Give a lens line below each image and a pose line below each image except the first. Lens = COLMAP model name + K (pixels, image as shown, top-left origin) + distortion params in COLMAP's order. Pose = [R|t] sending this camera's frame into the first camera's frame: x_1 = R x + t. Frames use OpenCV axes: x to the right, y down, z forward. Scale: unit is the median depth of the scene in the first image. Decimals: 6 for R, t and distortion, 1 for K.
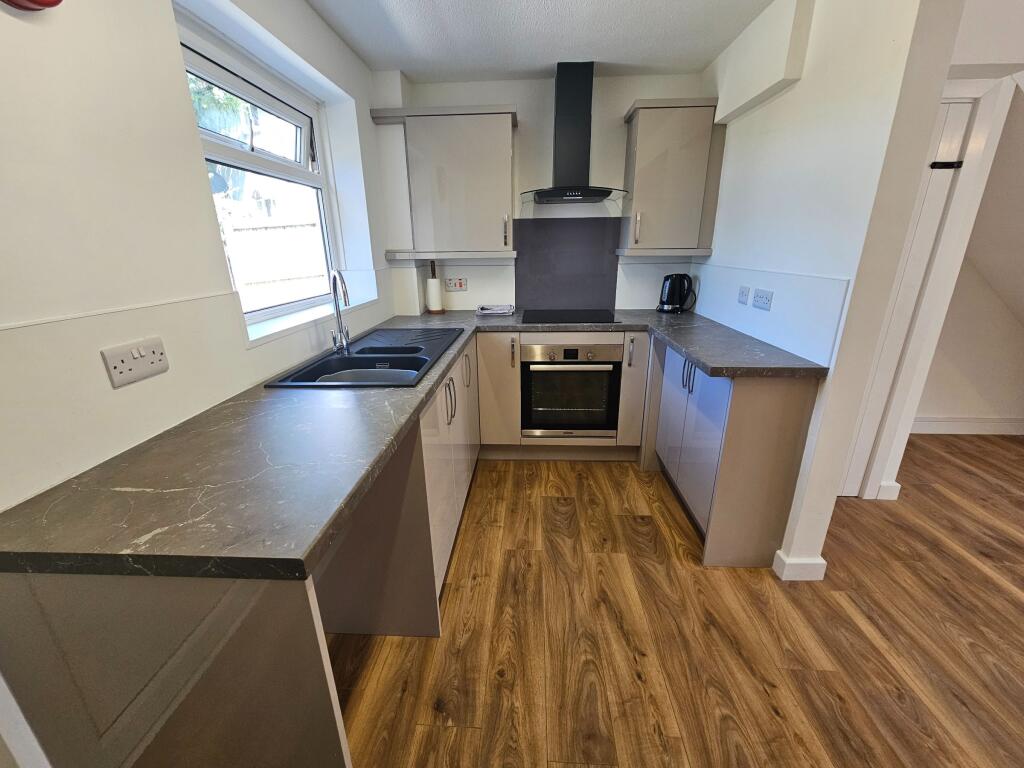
lens RADIAL K [[417.0, 0, 512.0], [0, 417.0, 384.8], [0, 0, 1]] dist [-0.008283, 0.001004]
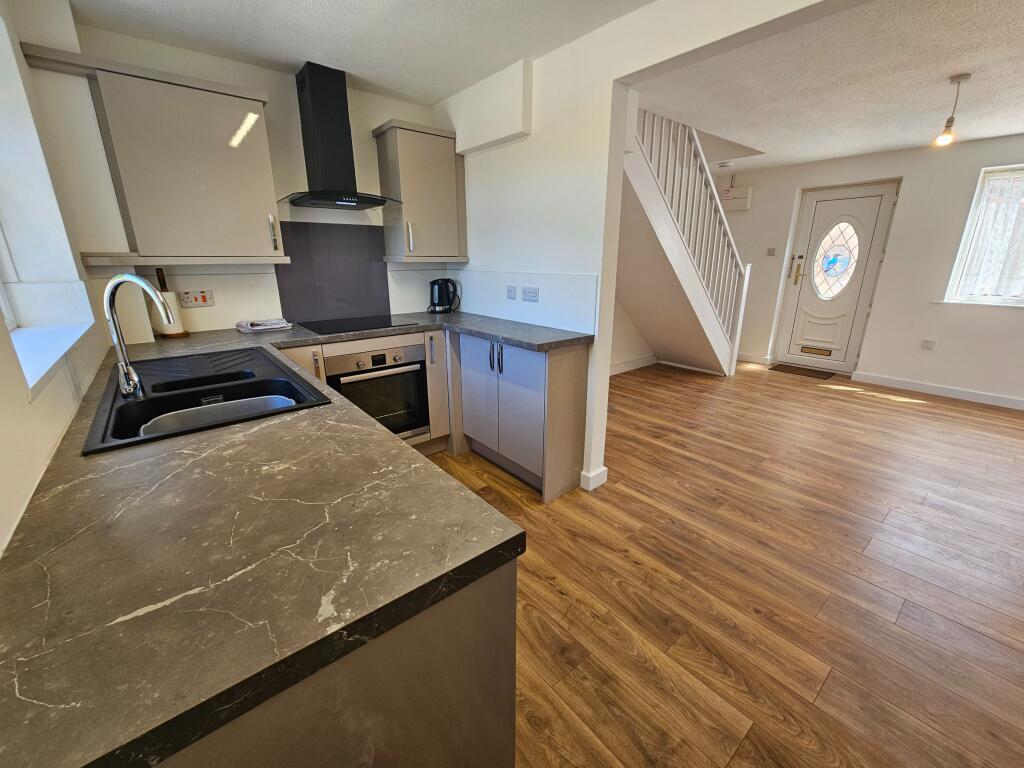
lens RADIAL K [[417.0, 0, 514.9], [0, 417.0, 380.9], [0, 0, 1]] dist [-0.008283, 0.001004]
pose [[0.735299, -0.179471, 0.653548, -0.332662], [0.203856, 0.978213, 0.039271, 0.002581], [-0.646357, 0.104354, 0.755865, 0.056053]]
